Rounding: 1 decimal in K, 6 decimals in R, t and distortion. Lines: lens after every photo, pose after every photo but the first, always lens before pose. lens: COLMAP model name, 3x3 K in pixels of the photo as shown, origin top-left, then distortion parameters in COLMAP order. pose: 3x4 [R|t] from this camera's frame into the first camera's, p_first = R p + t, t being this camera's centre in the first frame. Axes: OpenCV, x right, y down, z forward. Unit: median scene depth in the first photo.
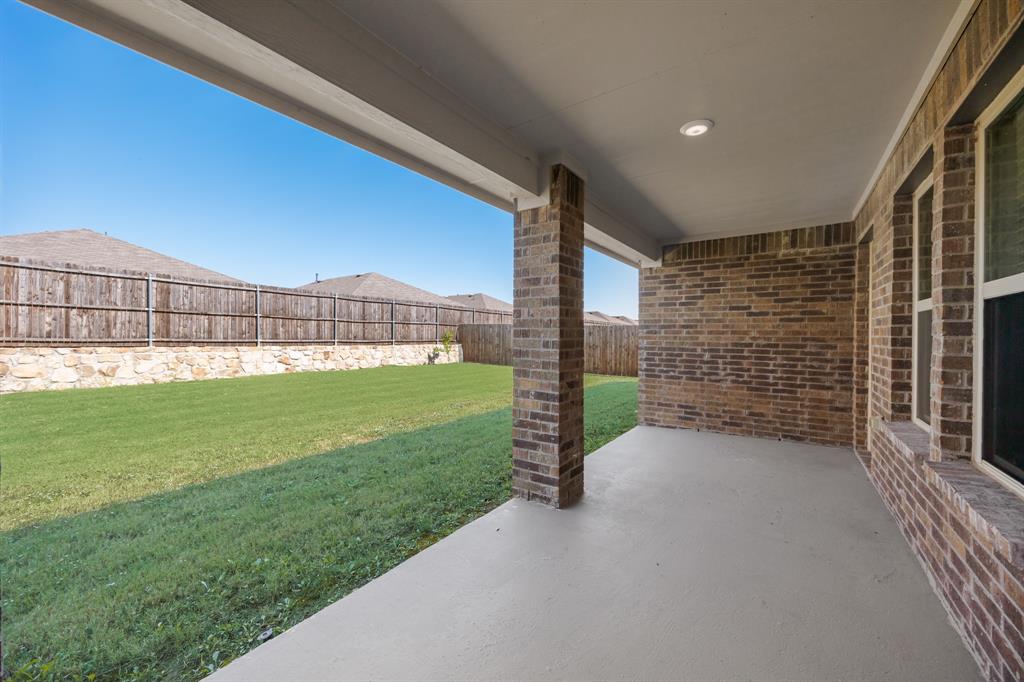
lens RADIAL K [[392.9, 0, 505.9], [0, 392.9, 337.7], [0, 0, 1]] dist [-0.000100, -0.000028]
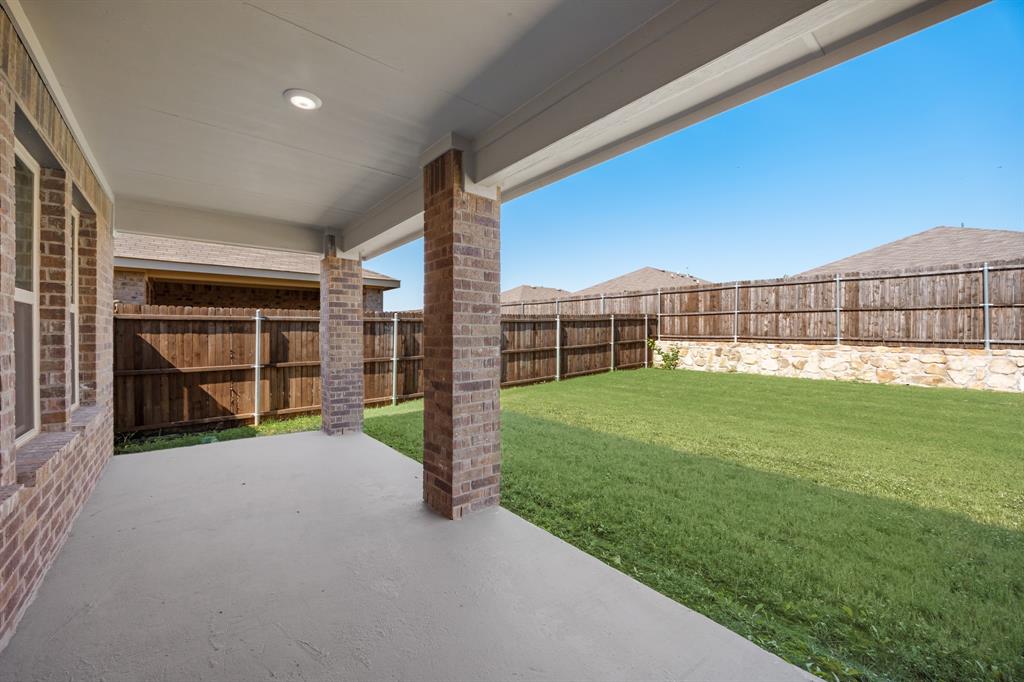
lens RADIAL K [[392.9, 0, 505.9], [0, 392.9, 337.7], [0, 0, 1]] dist [-0.000100, -0.000028]
pose [[-0.246946, 0.002369, -0.969026, 0.322360], [-0.008542, 0.999953, 0.004622, 0.006551], [0.968992, 0.009419, -0.246914, 0.419914]]
